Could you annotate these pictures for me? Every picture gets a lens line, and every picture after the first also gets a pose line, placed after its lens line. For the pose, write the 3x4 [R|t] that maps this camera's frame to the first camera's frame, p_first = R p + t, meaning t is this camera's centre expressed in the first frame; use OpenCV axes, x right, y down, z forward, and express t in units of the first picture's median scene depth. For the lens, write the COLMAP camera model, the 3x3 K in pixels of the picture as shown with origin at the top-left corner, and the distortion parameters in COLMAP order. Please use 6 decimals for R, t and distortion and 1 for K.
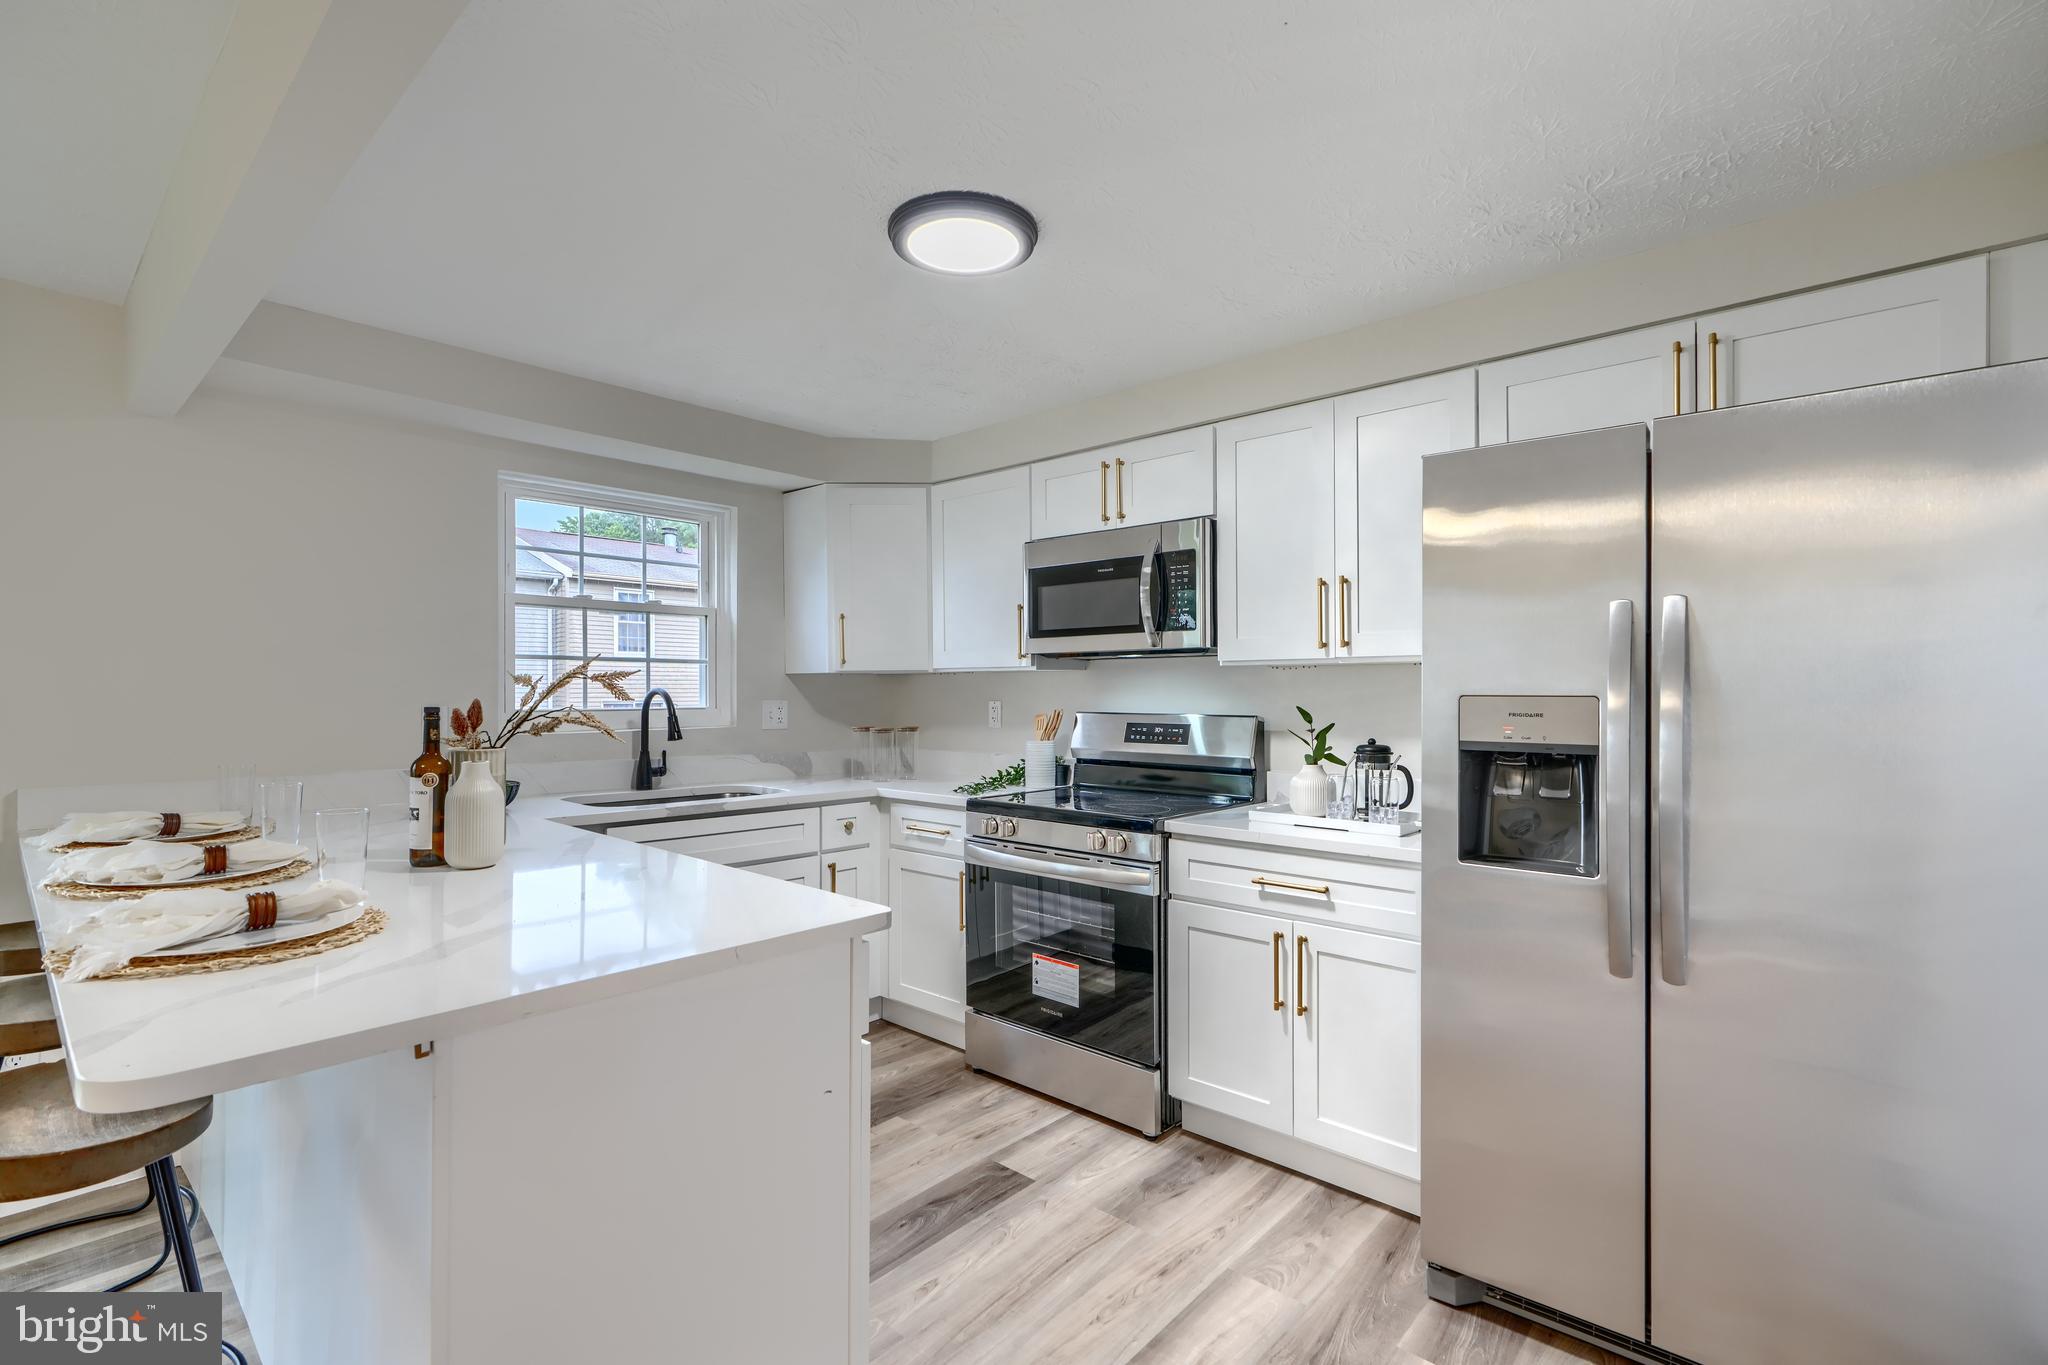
lens RADIAL K [[932.2, 0, 1024.8], [0, 932.2, 688.5], [0, 0, 1]] dist [0.001404, -0.000469]
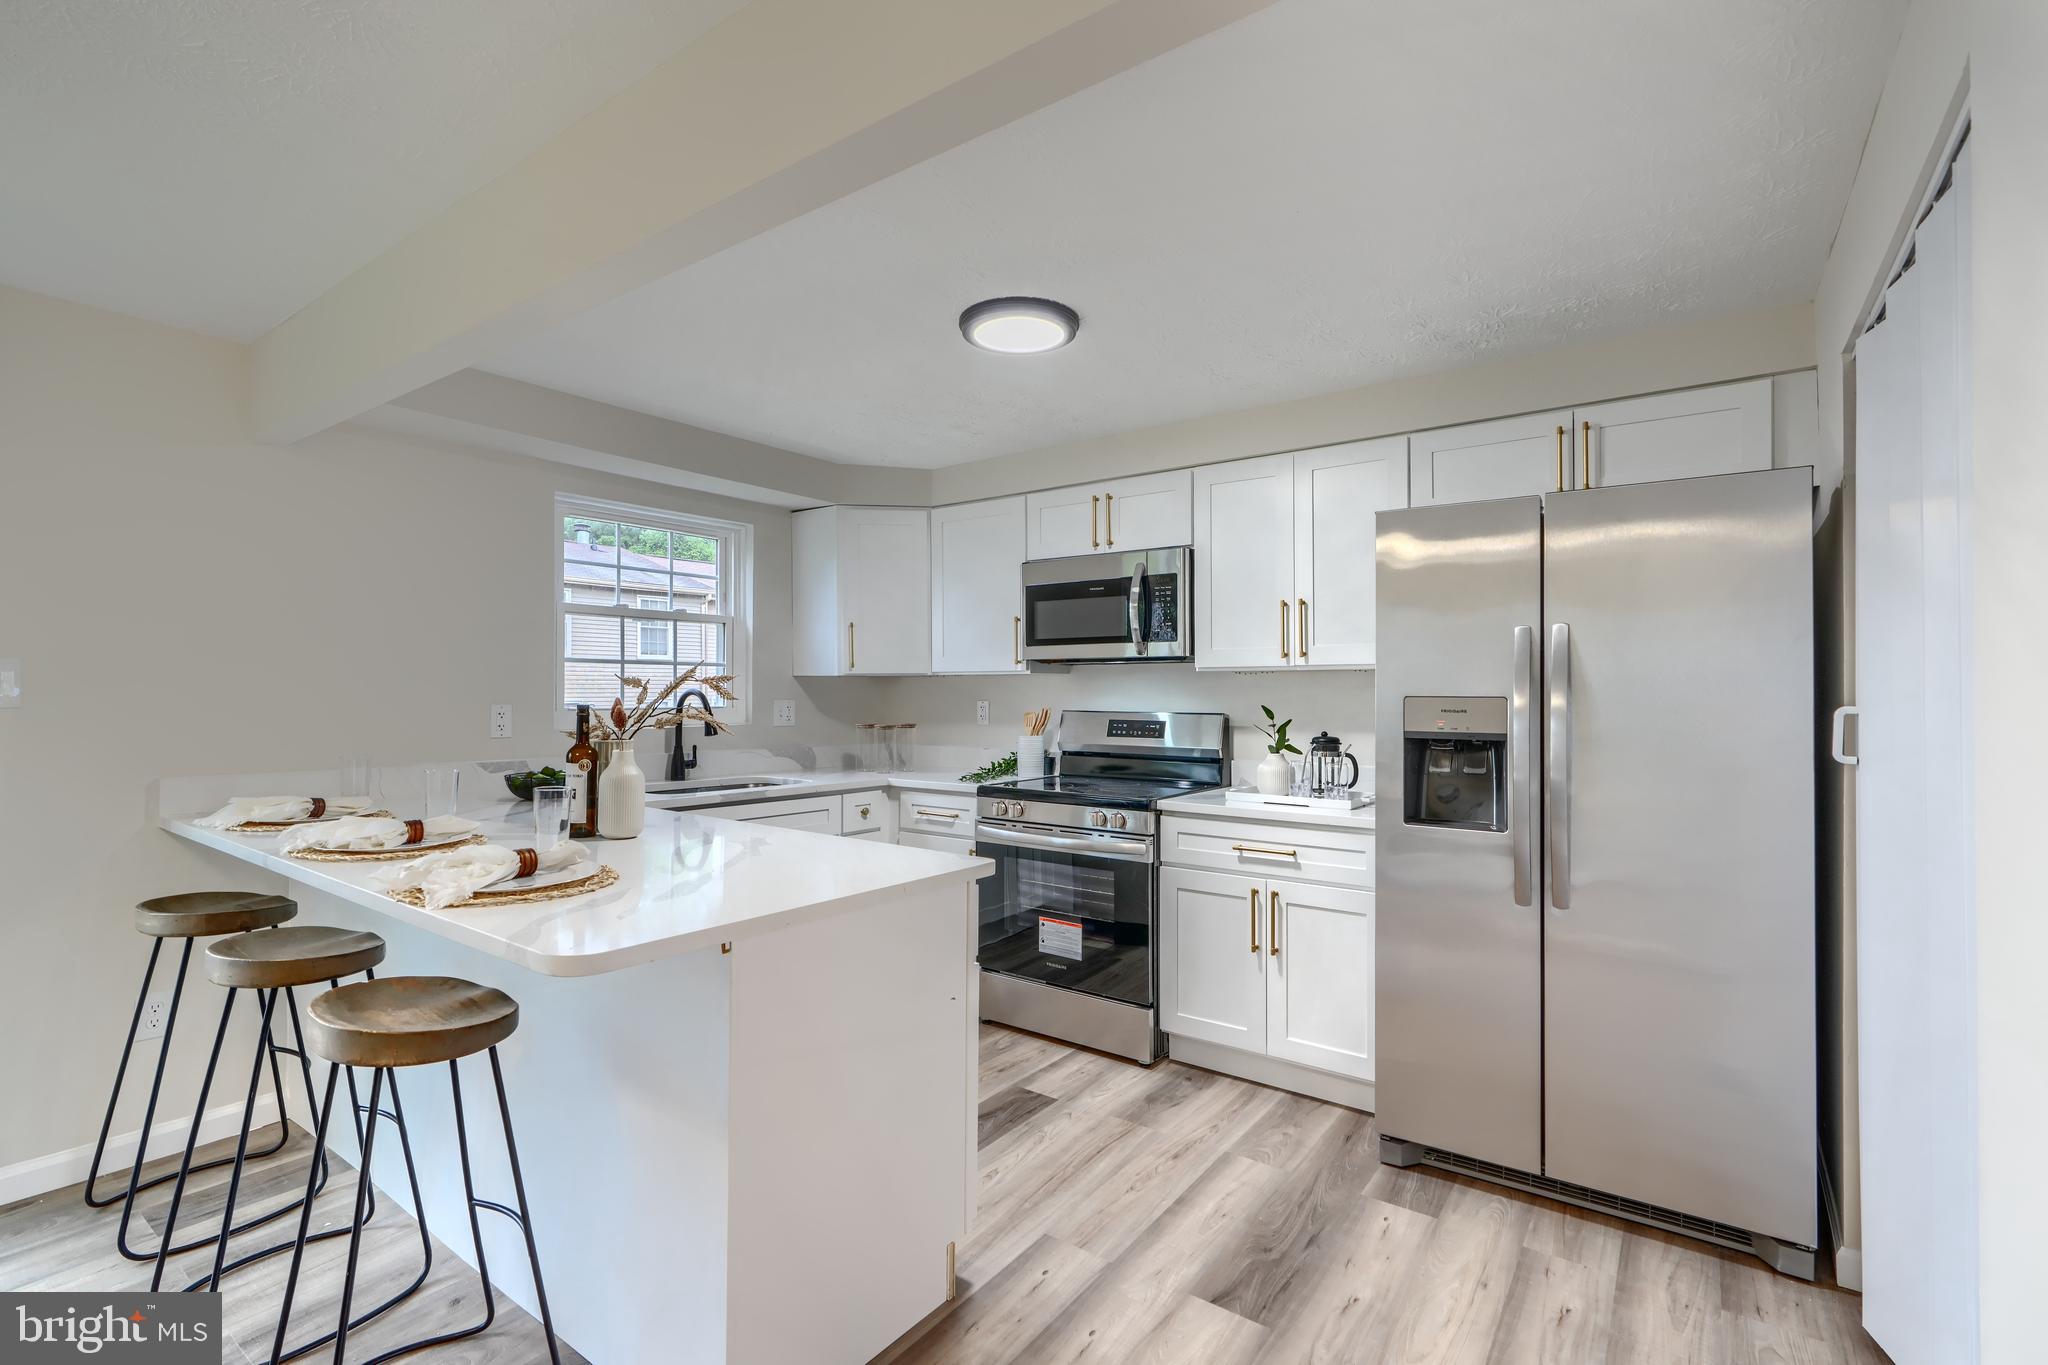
lens RADIAL K [[932.2, 0, 1021.9], [0, 932.2, 681.5], [0, 0, 1]] dist [0.001404, -0.000469]
pose [[0.995592, 0.003240, 0.093729, -0.152745], [-0.002475, 0.999963, -0.008271, -0.001030], [-0.093752, 0.008002, 0.995563, -0.201431]]
